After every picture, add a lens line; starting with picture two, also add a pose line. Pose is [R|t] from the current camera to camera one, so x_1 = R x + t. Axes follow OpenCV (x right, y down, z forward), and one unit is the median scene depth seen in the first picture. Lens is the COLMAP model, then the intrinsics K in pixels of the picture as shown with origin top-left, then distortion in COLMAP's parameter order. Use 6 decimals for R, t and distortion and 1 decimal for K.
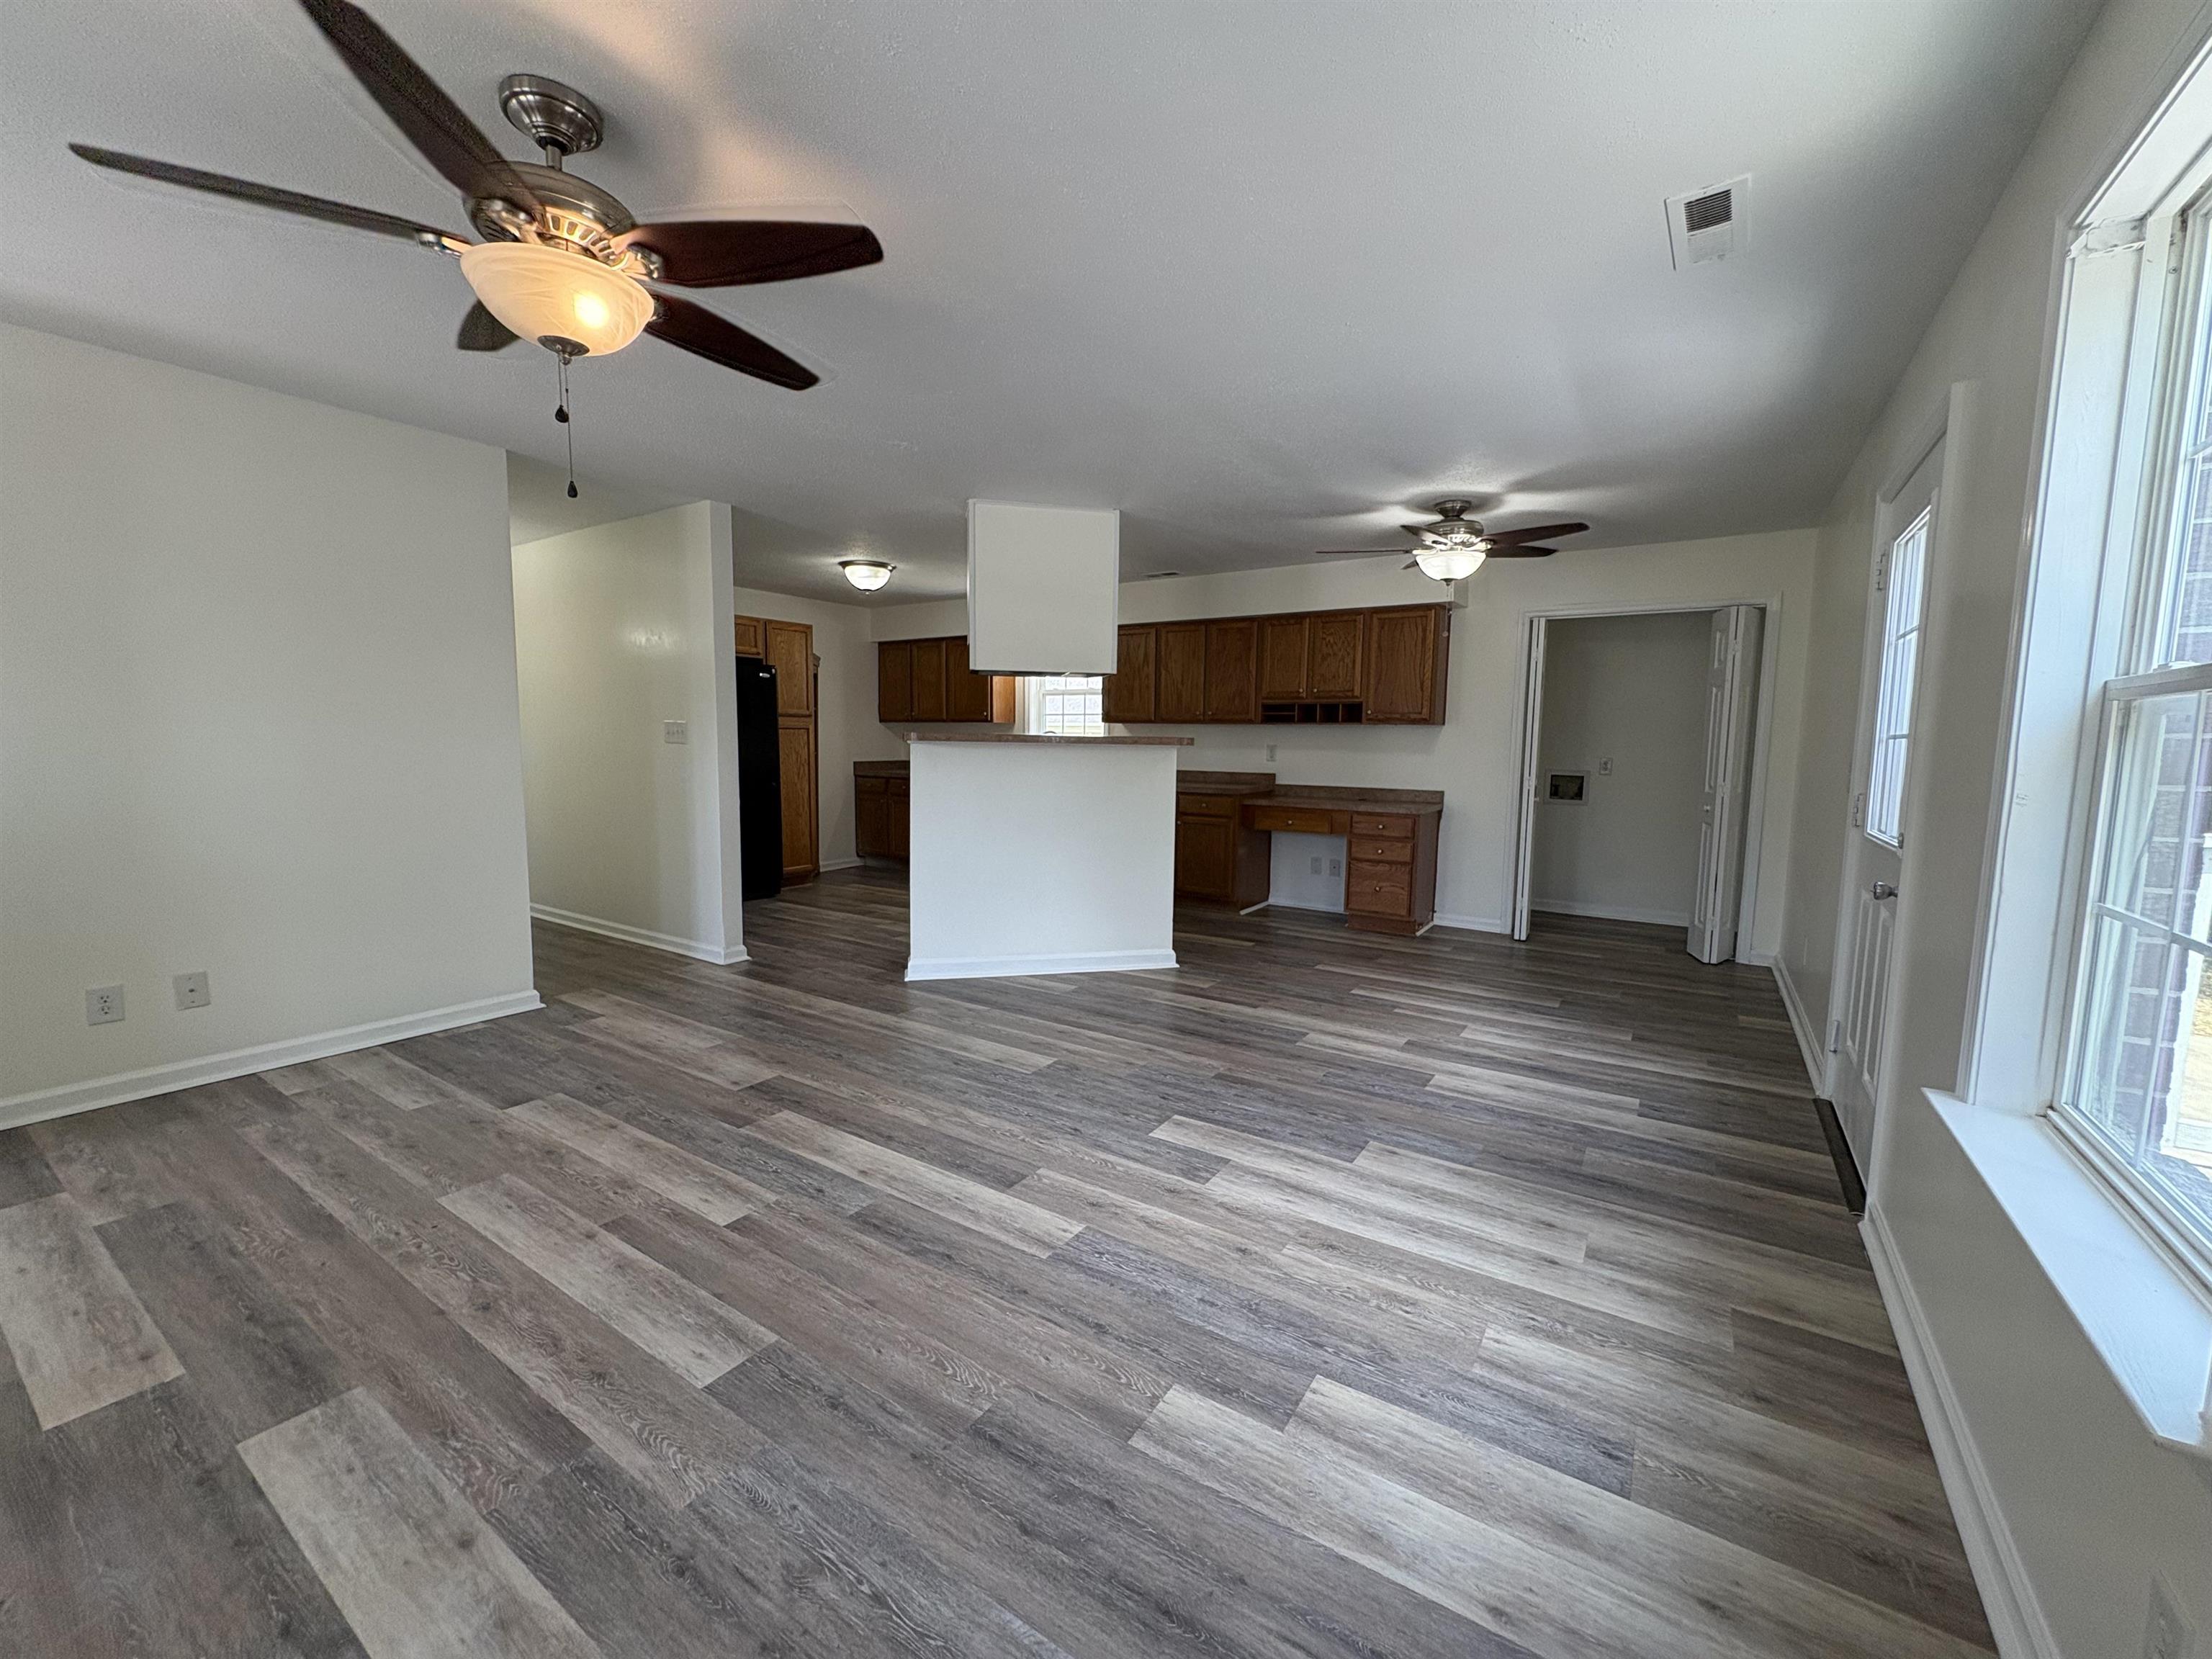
lens RADIAL K [[882.4, 0, 1120.5], [0, 882.4, 822.3], [0, 0, 1]] dist [0.000520, 0.000112]
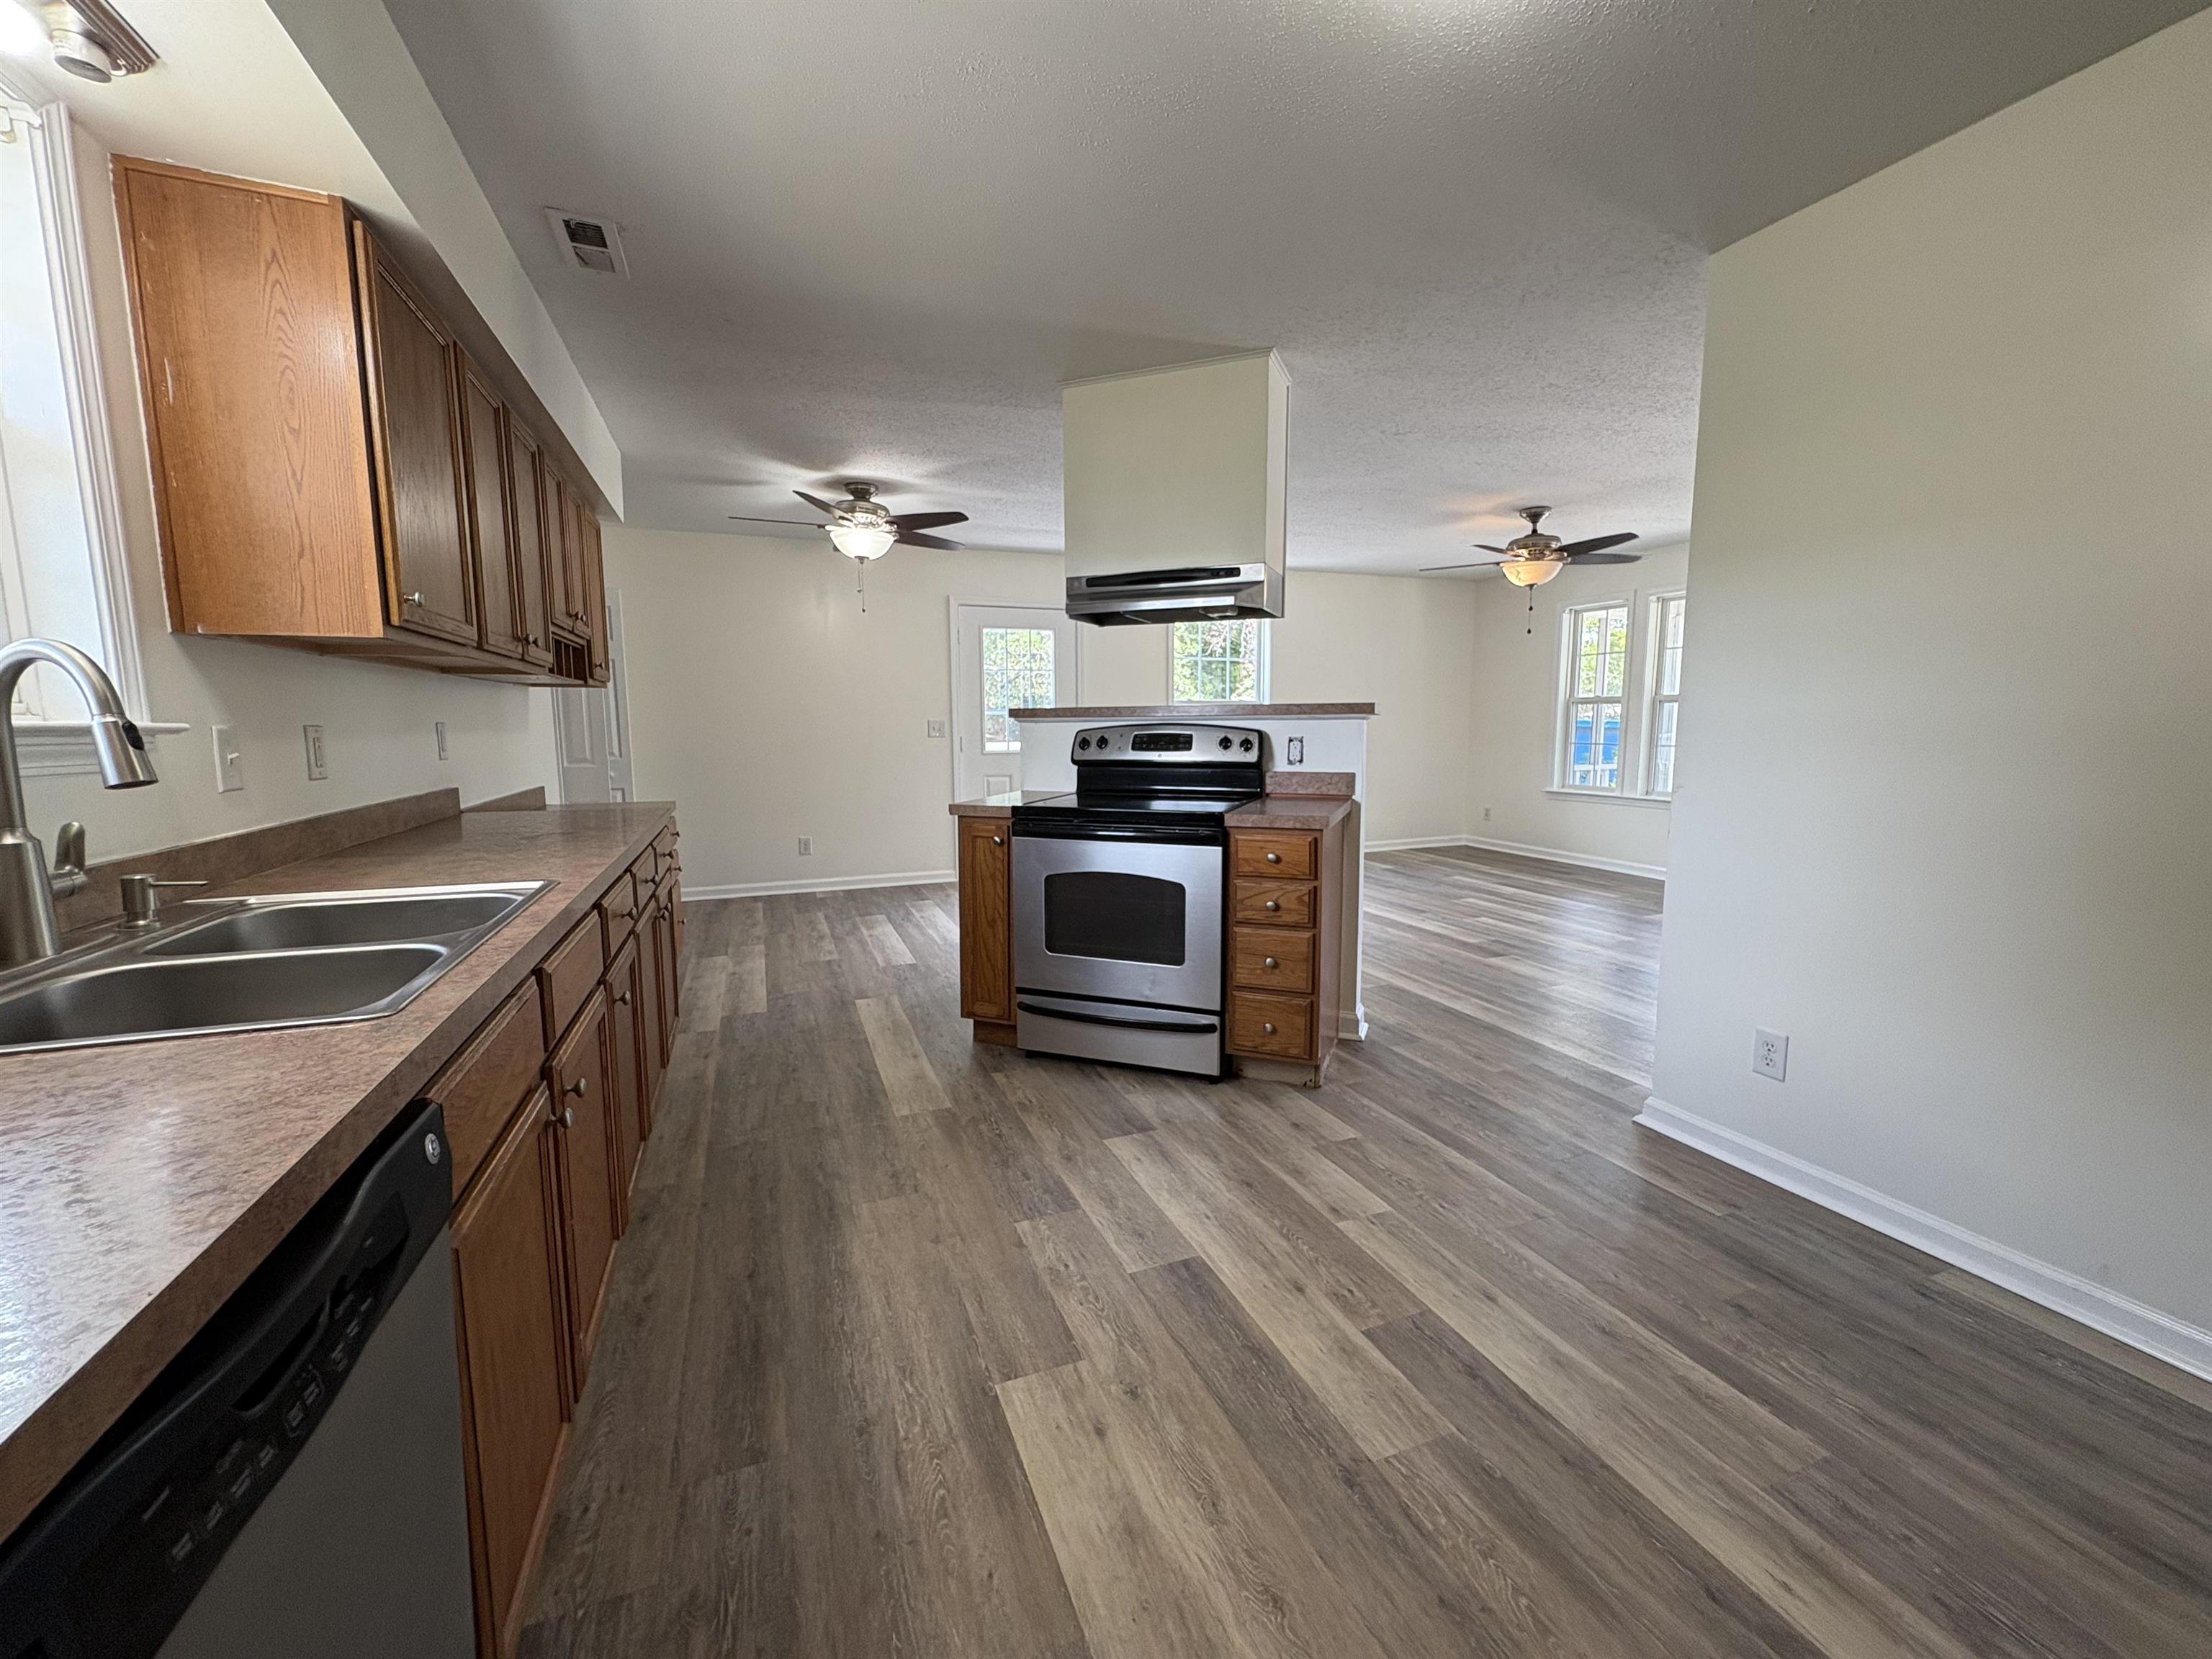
lens RADIAL K [[882.4, 0, 1106.4], [0, 882.4, 831.4], [0, 0, 1]] dist [0.000520, 0.000112]
pose [[-0.812641, -0.084804, 0.576562, -0.655714], [0.047636, 0.976378, 0.210752, -0.217167], [-0.580815, 0.198730, -0.789405, 2.296395]]
